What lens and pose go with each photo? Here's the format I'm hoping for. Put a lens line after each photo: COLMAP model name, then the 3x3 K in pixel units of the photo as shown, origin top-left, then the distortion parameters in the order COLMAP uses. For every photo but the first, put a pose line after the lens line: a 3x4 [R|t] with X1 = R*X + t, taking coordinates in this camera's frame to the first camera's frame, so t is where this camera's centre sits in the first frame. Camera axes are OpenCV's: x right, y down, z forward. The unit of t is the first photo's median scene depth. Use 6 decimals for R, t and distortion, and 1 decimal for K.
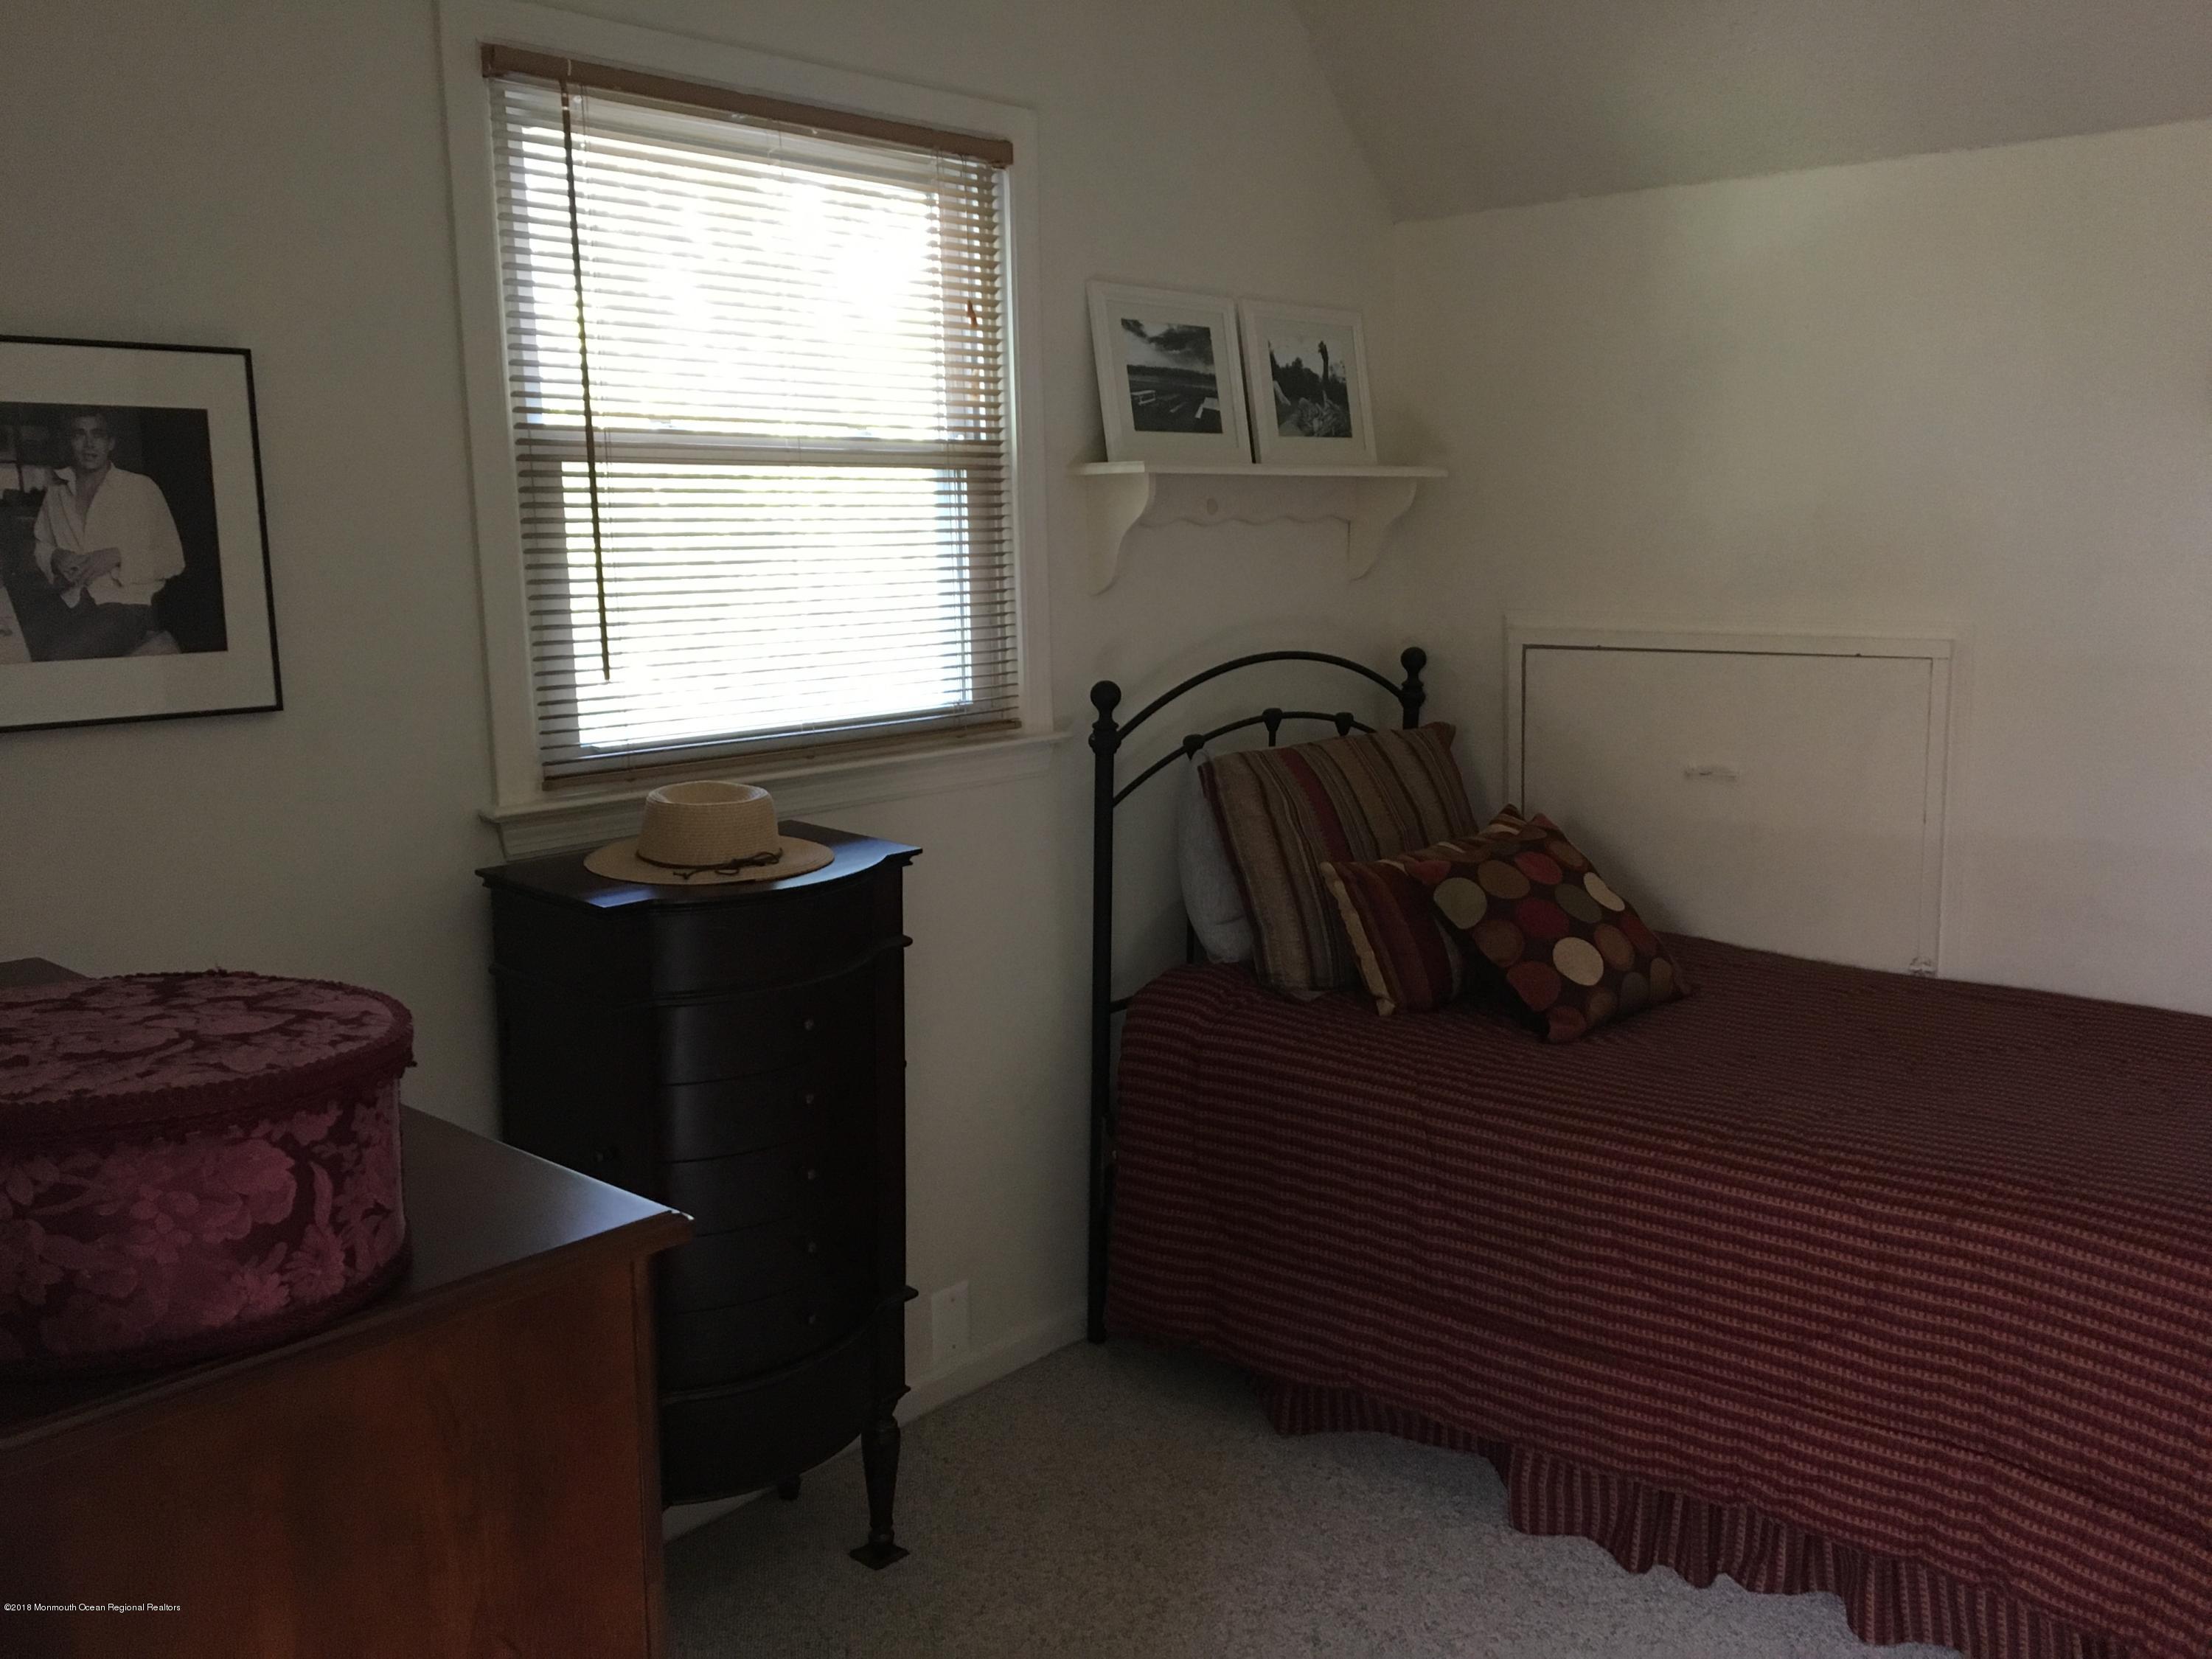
lens RADIAL K [[1855.7, 0, 1095.8], [0, 1855.7, 836.6], [0, 0, 1]] dist [0.068852, -0.099651]
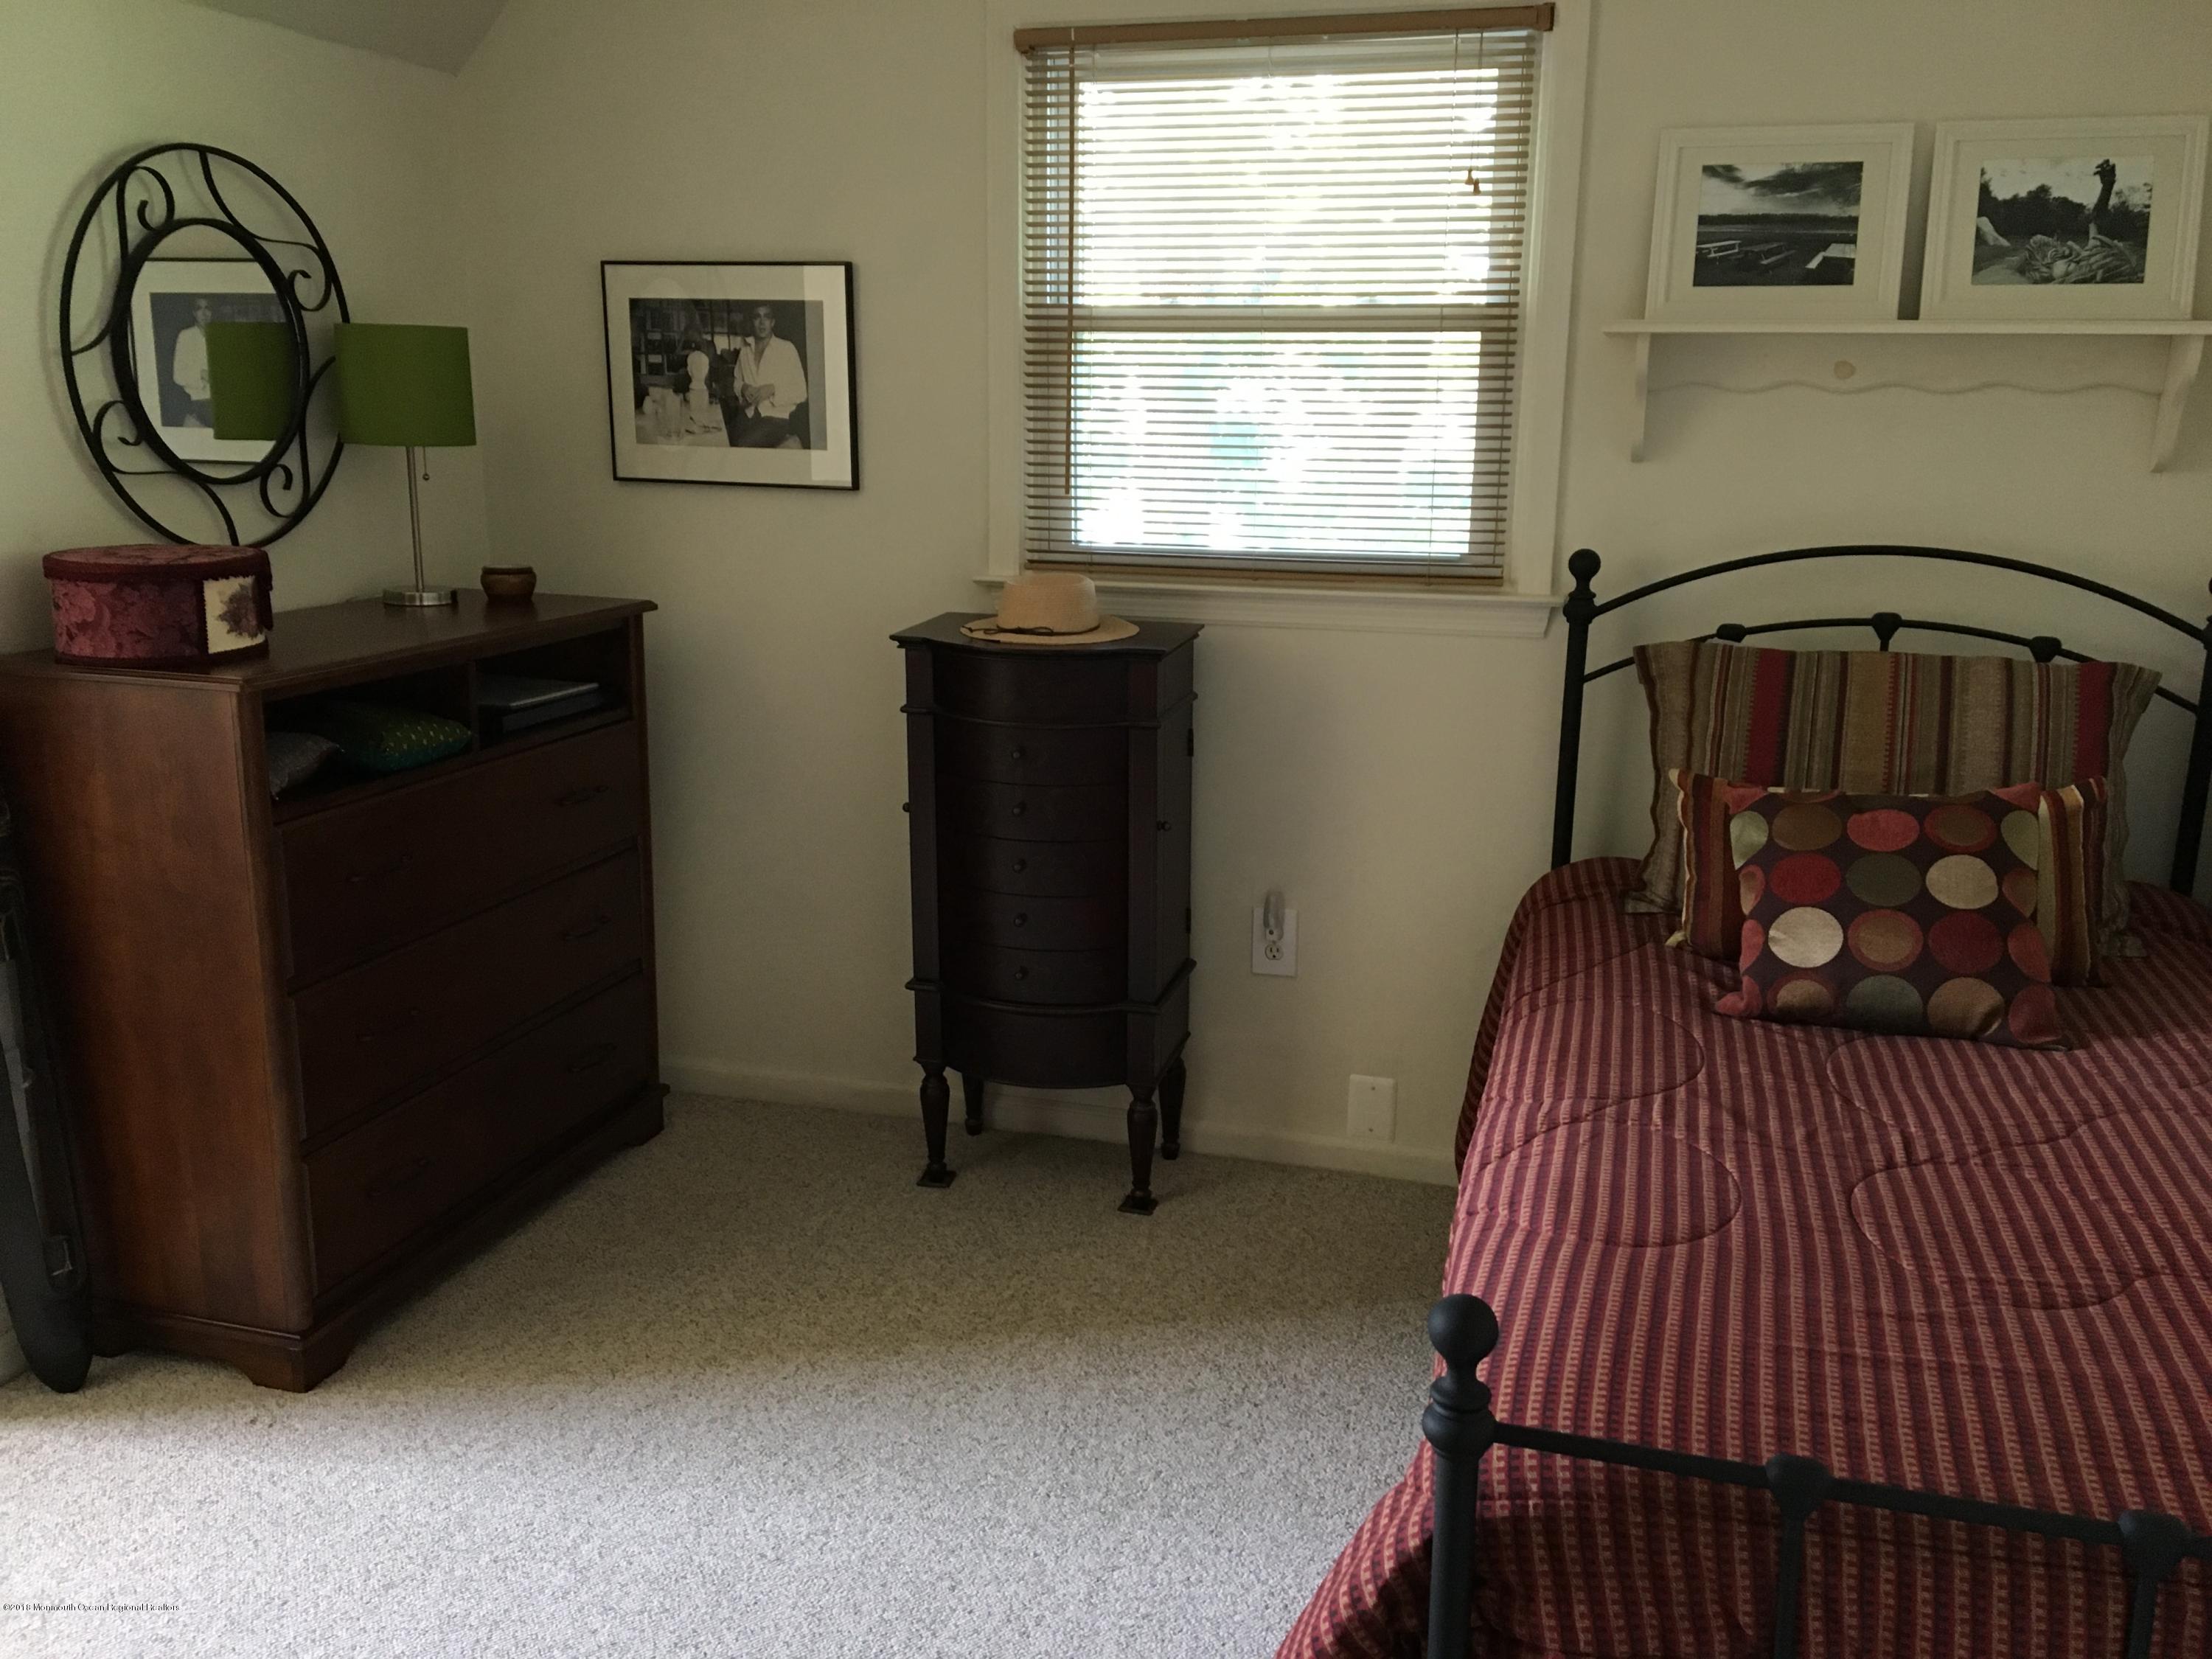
lens RADIAL K [[1855.7, 0, 1095.8], [0, 1855.7, 836.6], [0, 0, 1]] dist [0.068852, -0.099651]
pose [[0.441701, 0.223580, -0.868857, 0.784931], [-0.171193, 0.971660, 0.163004, -0.052508], [0.880678, 0.076743, 0.467458, 0.322990]]
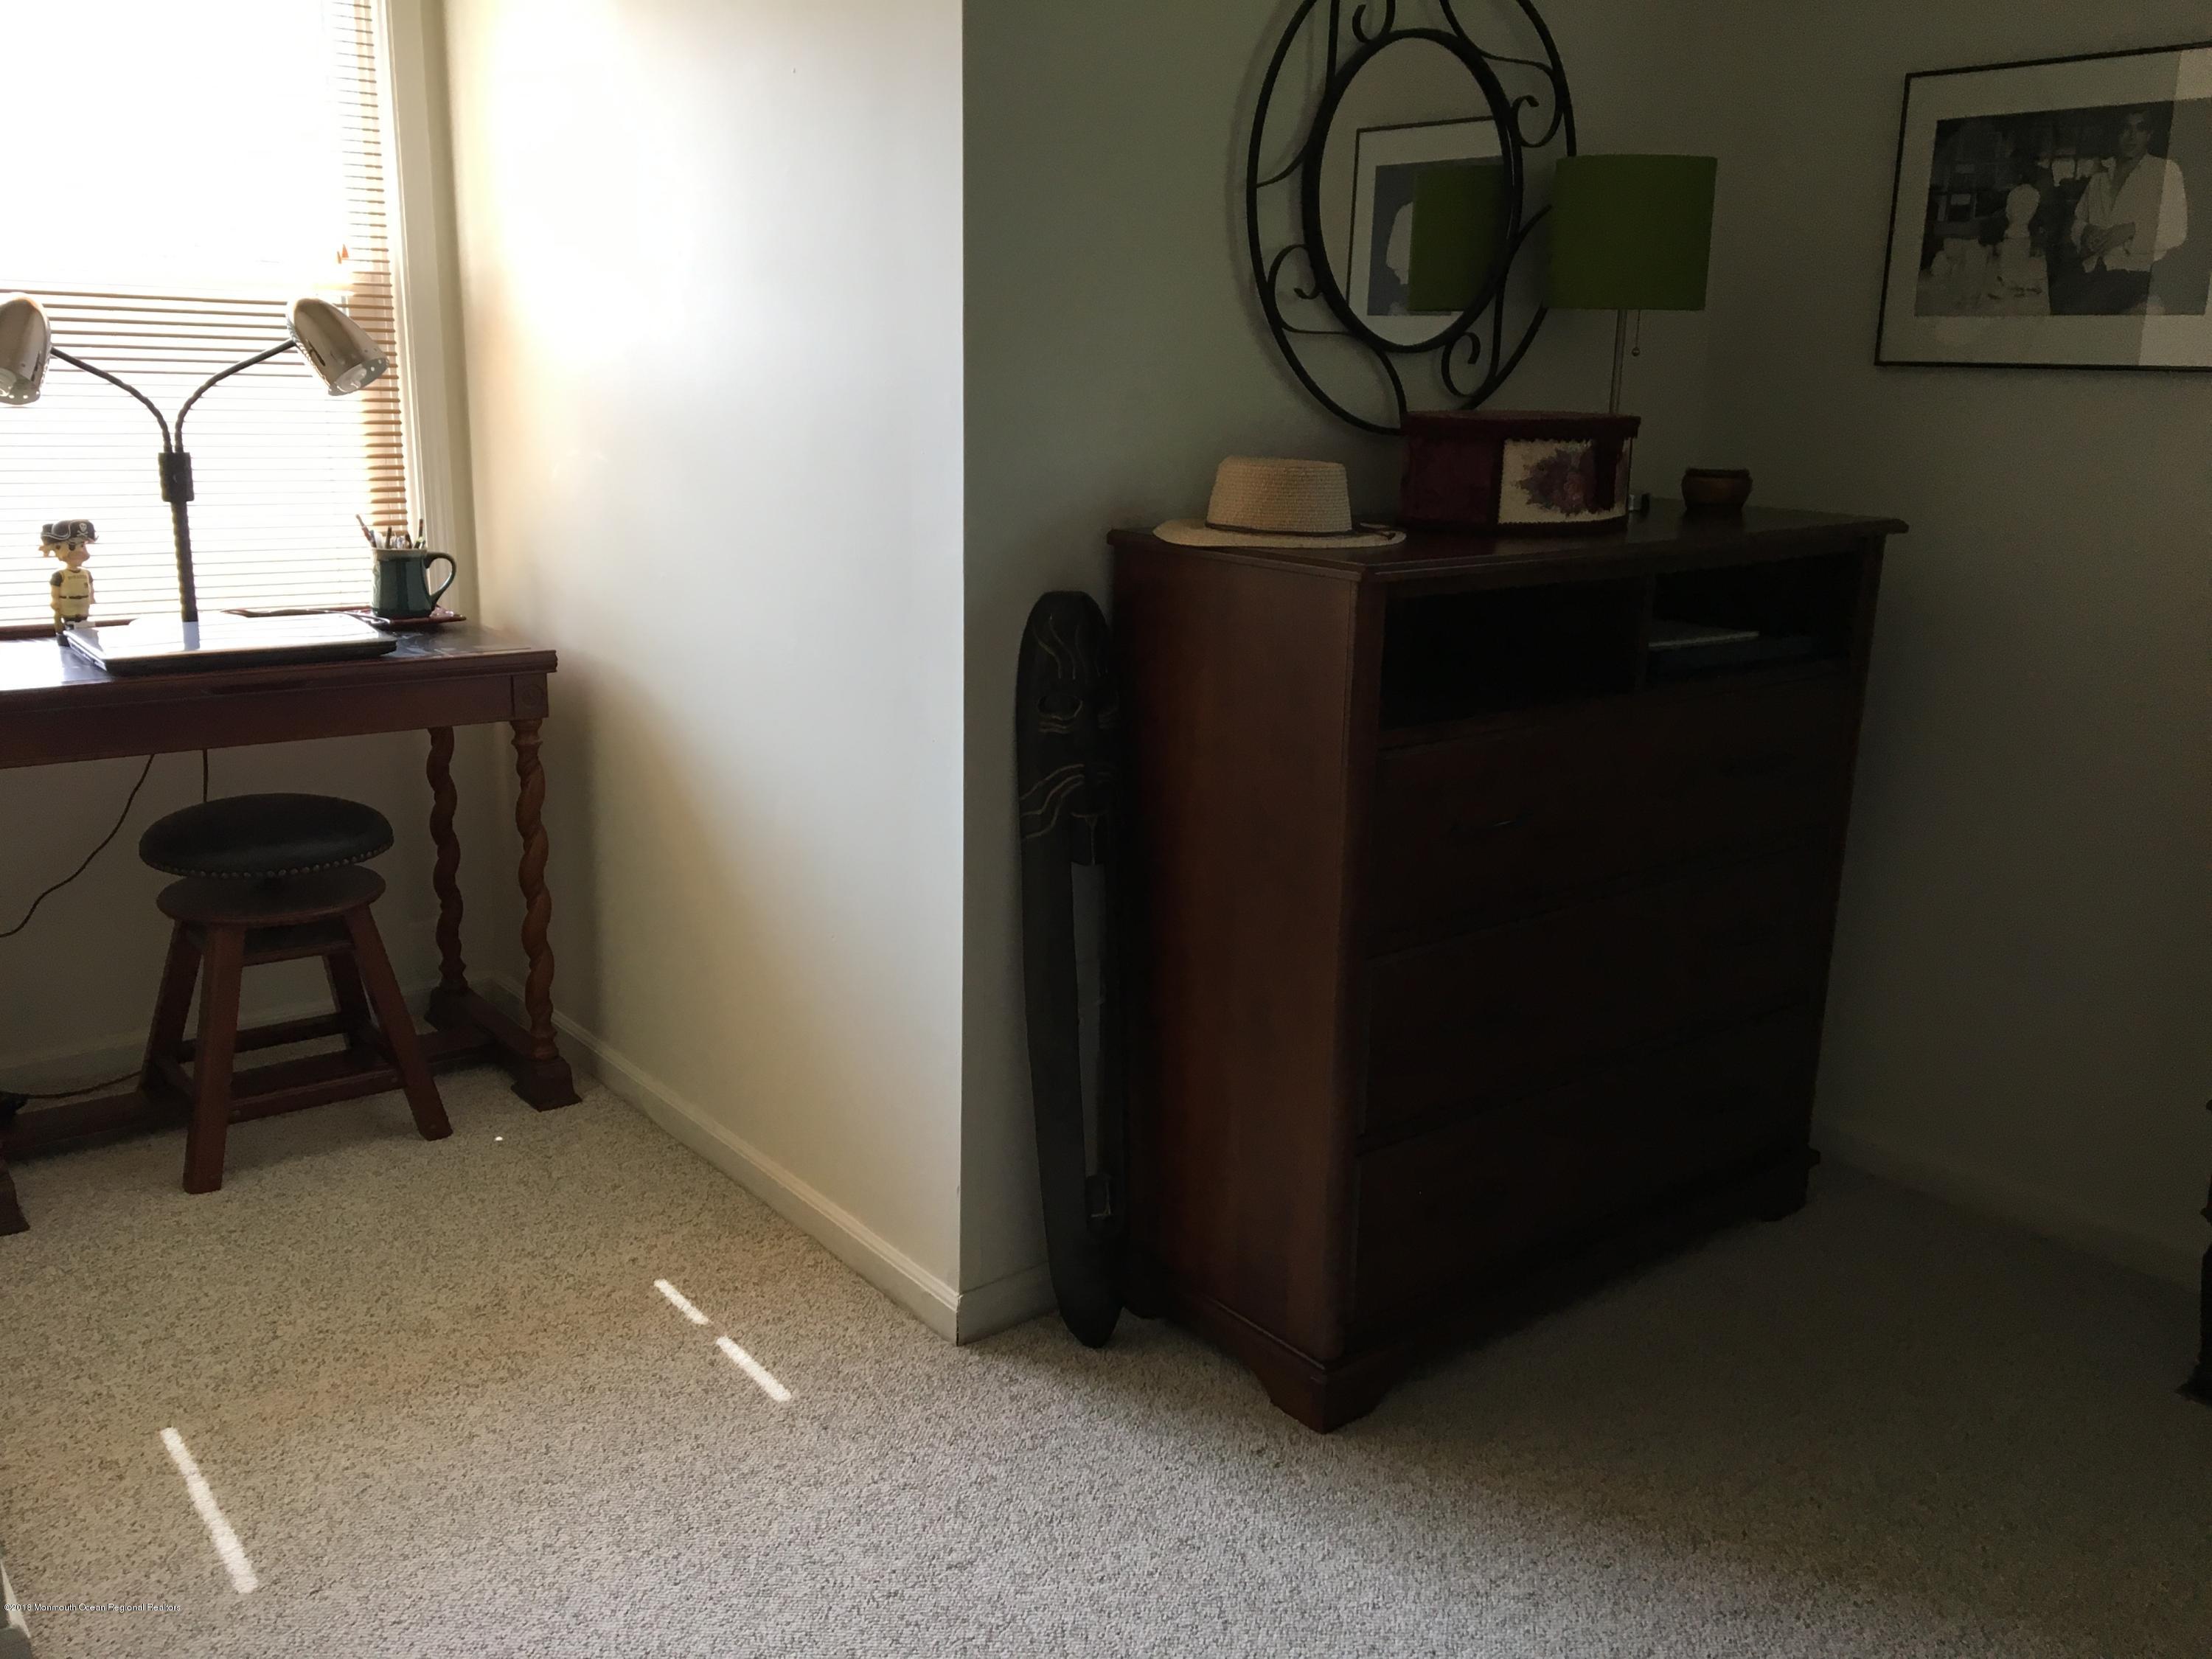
lens RADIAL K [[1855.7, 0, 1095.8], [0, 1855.7, 836.6], [0, 0, 1]] dist [0.068852, -0.099651]
pose [[-0.161566, 0.258416, -0.952427, 0.562362], [-0.180264, 0.941142, 0.285933, -0.003639], [0.970258, 0.217885, -0.105474, 0.368235]]
